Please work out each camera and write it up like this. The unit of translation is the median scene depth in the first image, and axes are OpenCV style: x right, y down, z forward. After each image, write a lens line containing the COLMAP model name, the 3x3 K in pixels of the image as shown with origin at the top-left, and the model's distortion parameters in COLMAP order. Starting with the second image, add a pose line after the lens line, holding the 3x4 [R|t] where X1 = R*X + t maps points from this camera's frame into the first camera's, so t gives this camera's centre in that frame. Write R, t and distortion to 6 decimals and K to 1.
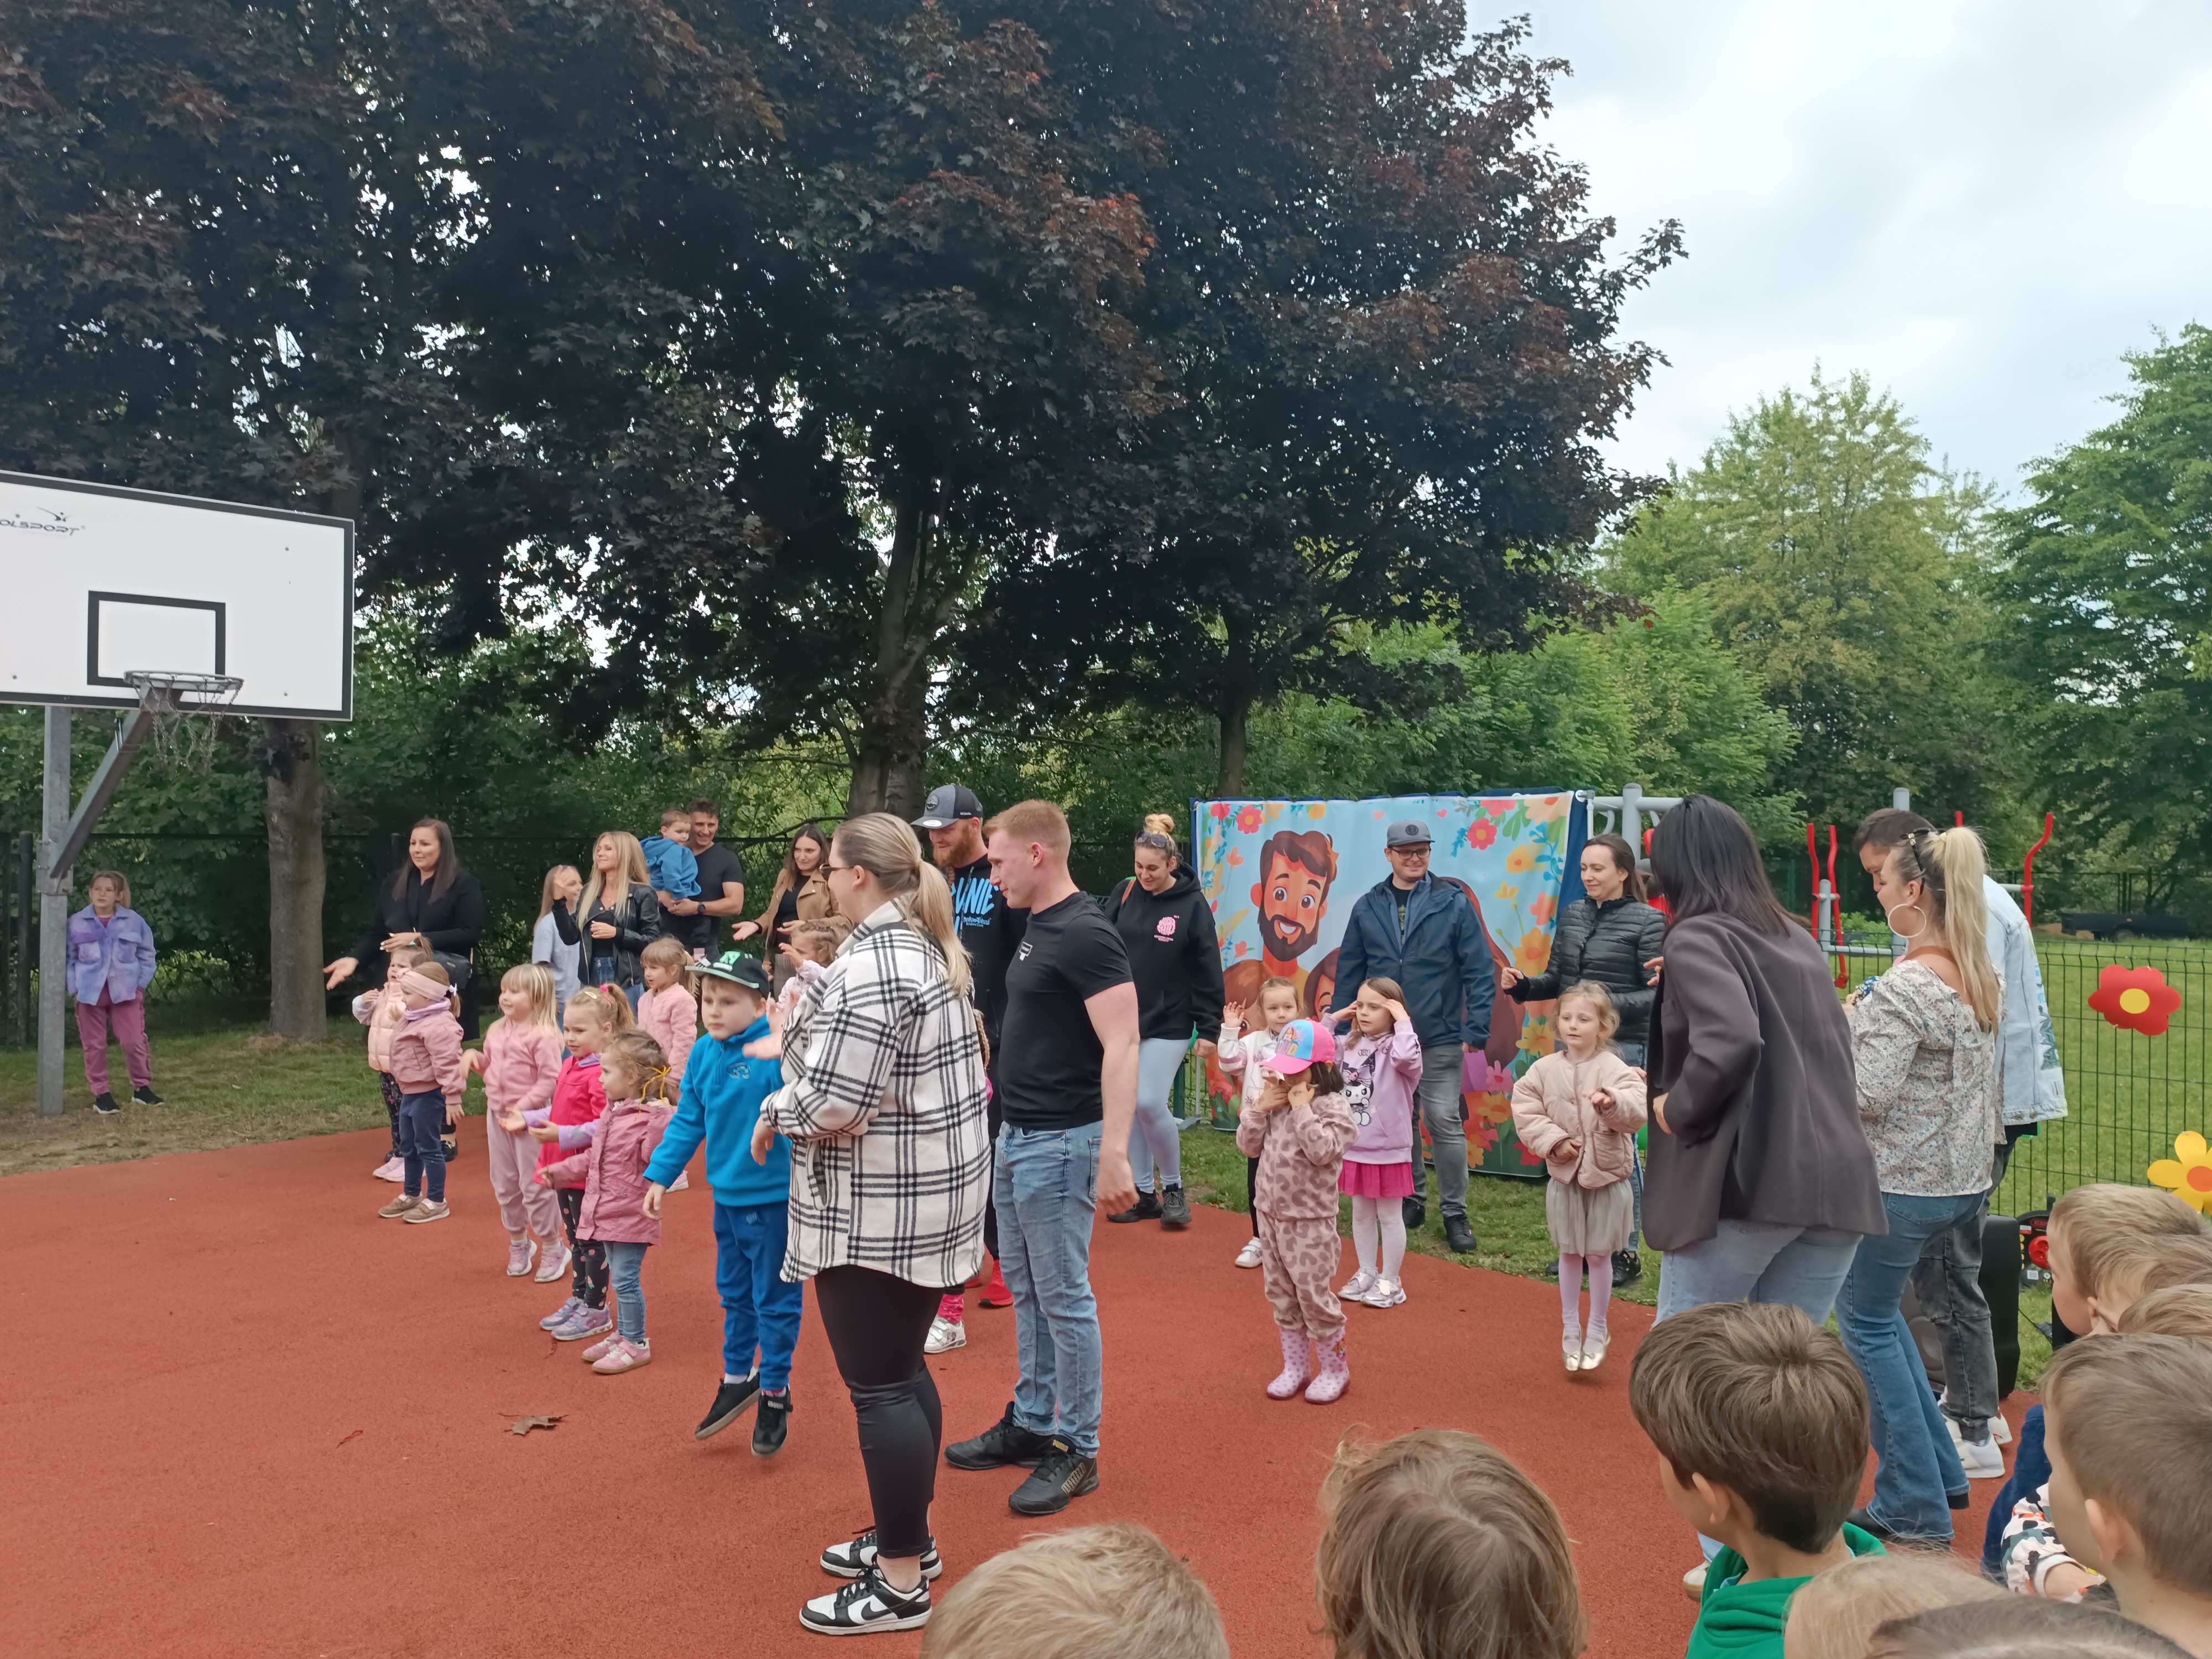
lens RADIAL K [[1634.1, 0, 1106.0], [0, 1634.1, 829.5], [0, 0, 1]] dist [0.170177, -0.195042]
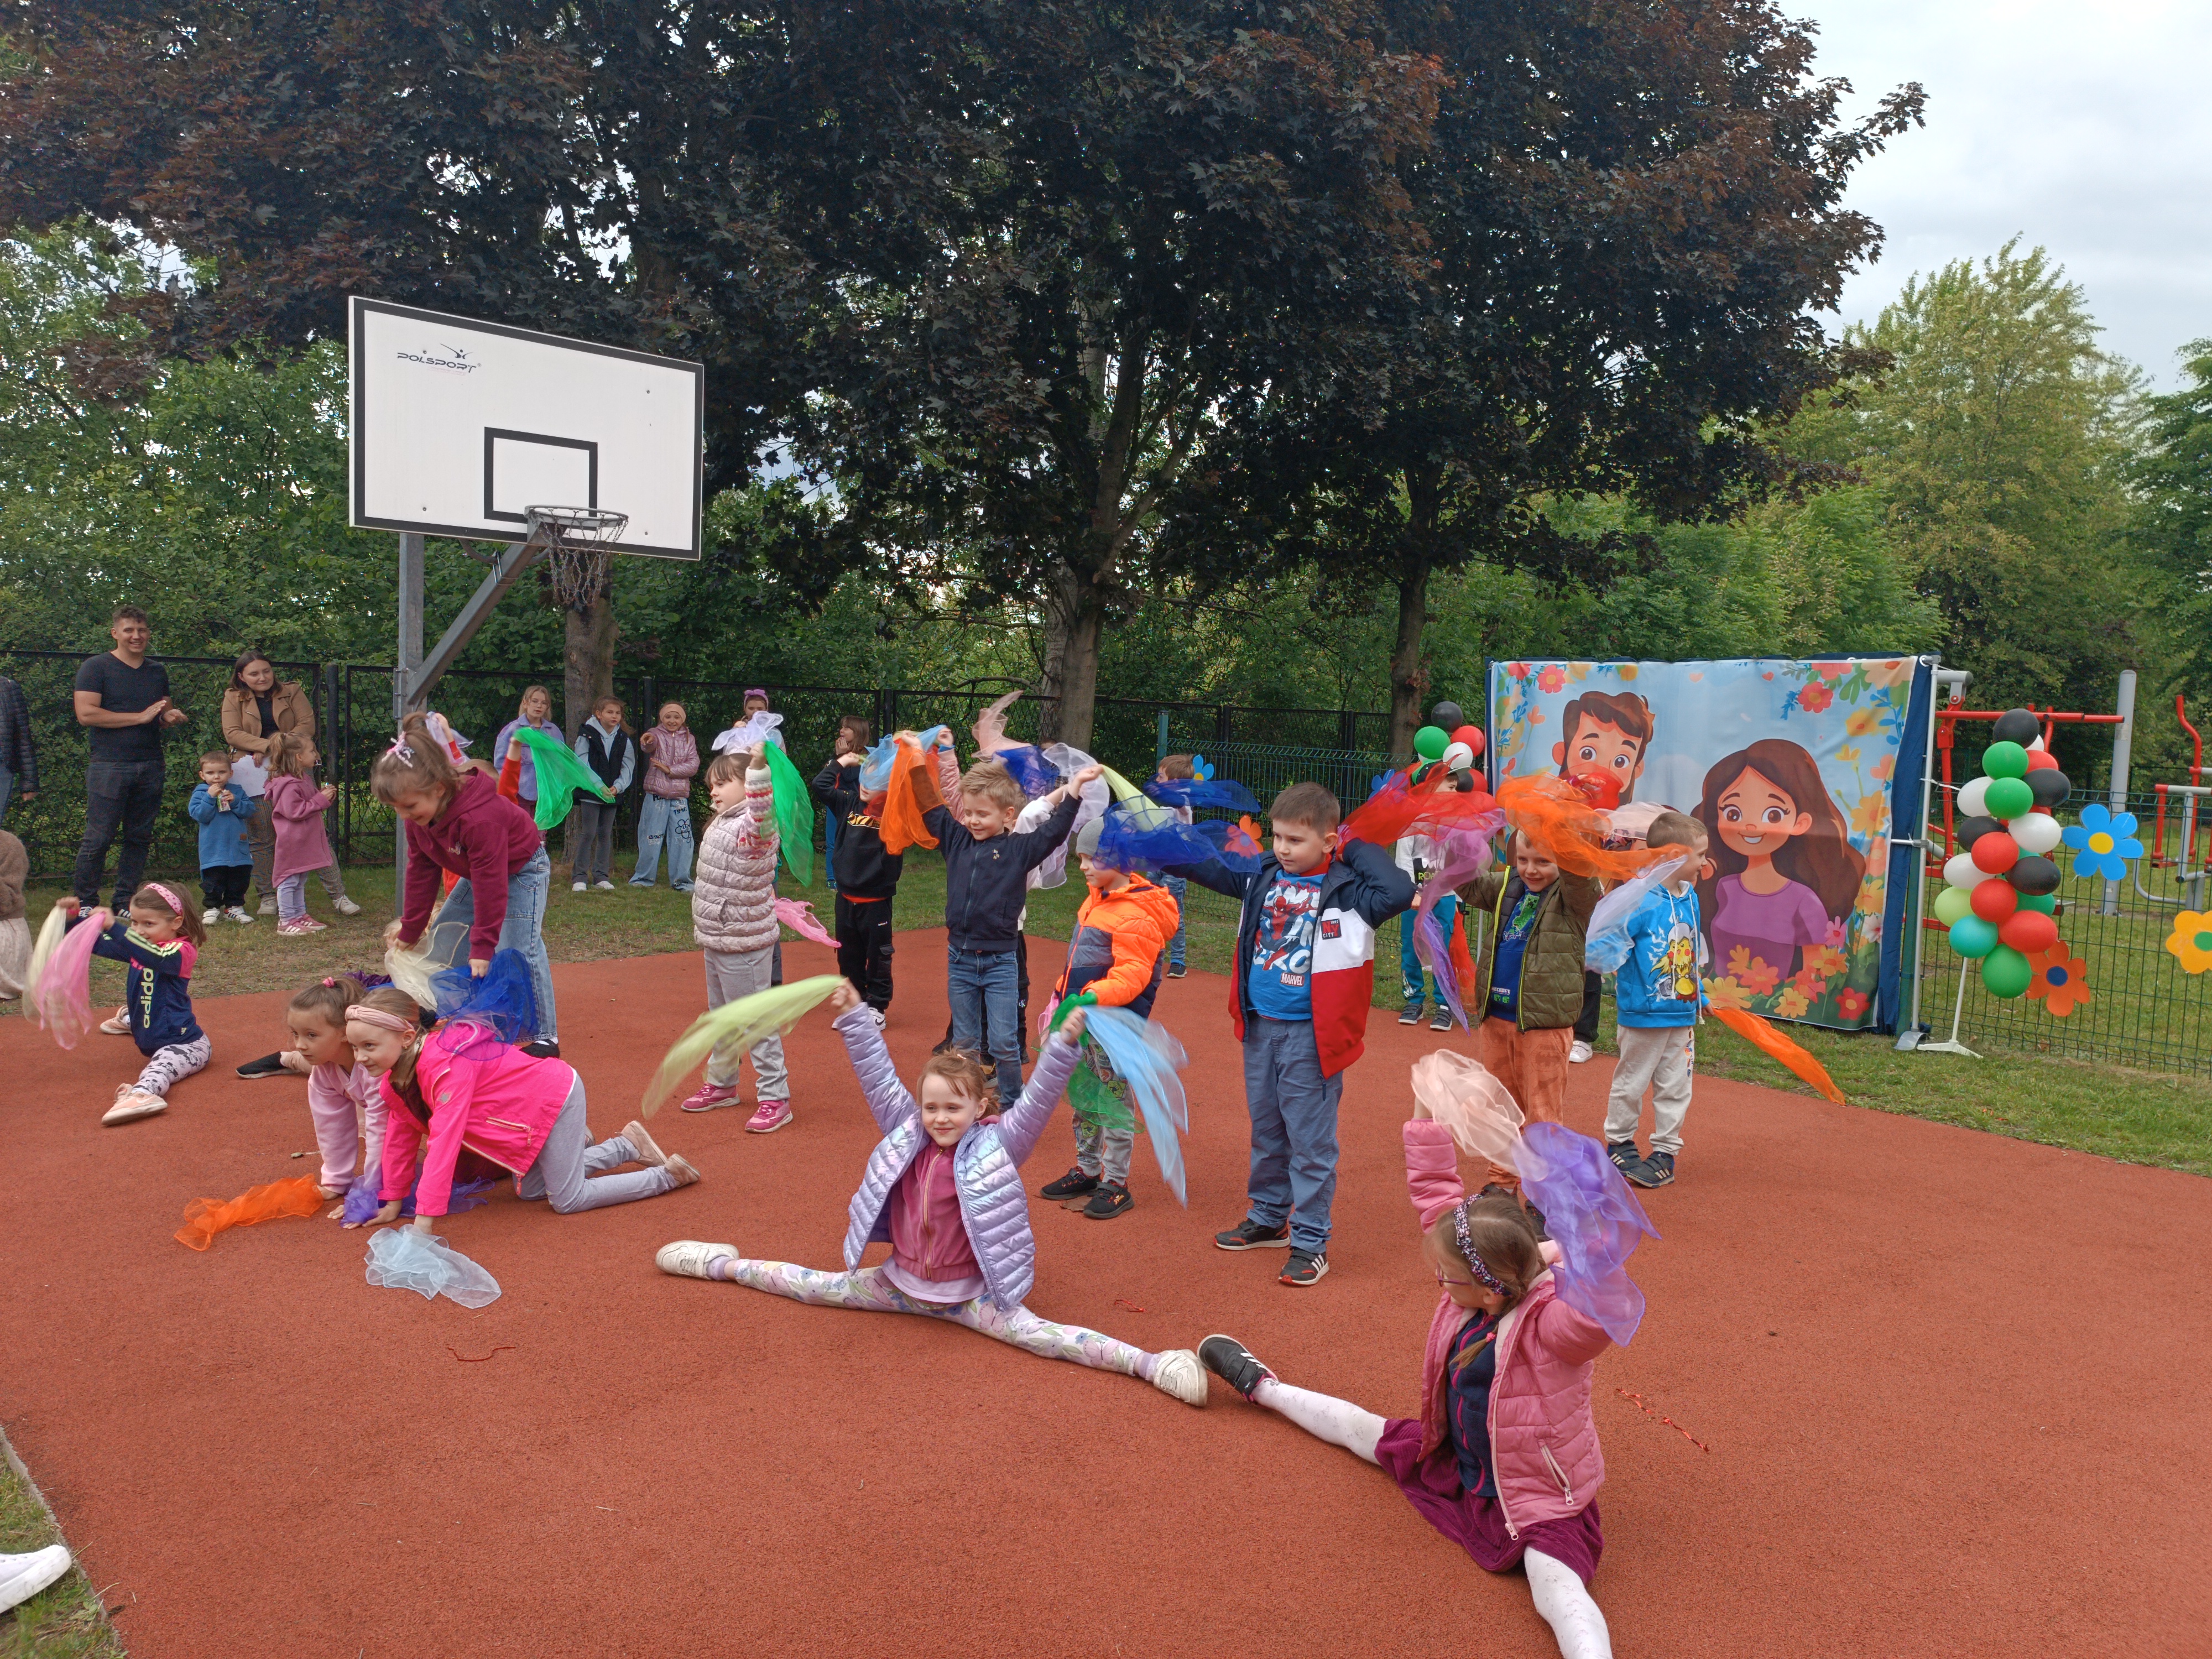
lens RADIAL K [[1662.6, 0, 1106.0], [0, 1662.6, 829.5], [0, 0, 1]] dist [0.049171, 0.002913]
pose [[0.999510, 0.028259, -0.013454, -0.107609], [-0.027182, 0.996853, 0.074465, 0.010452], [0.015516, -0.074063, 0.997133, -0.025524]]
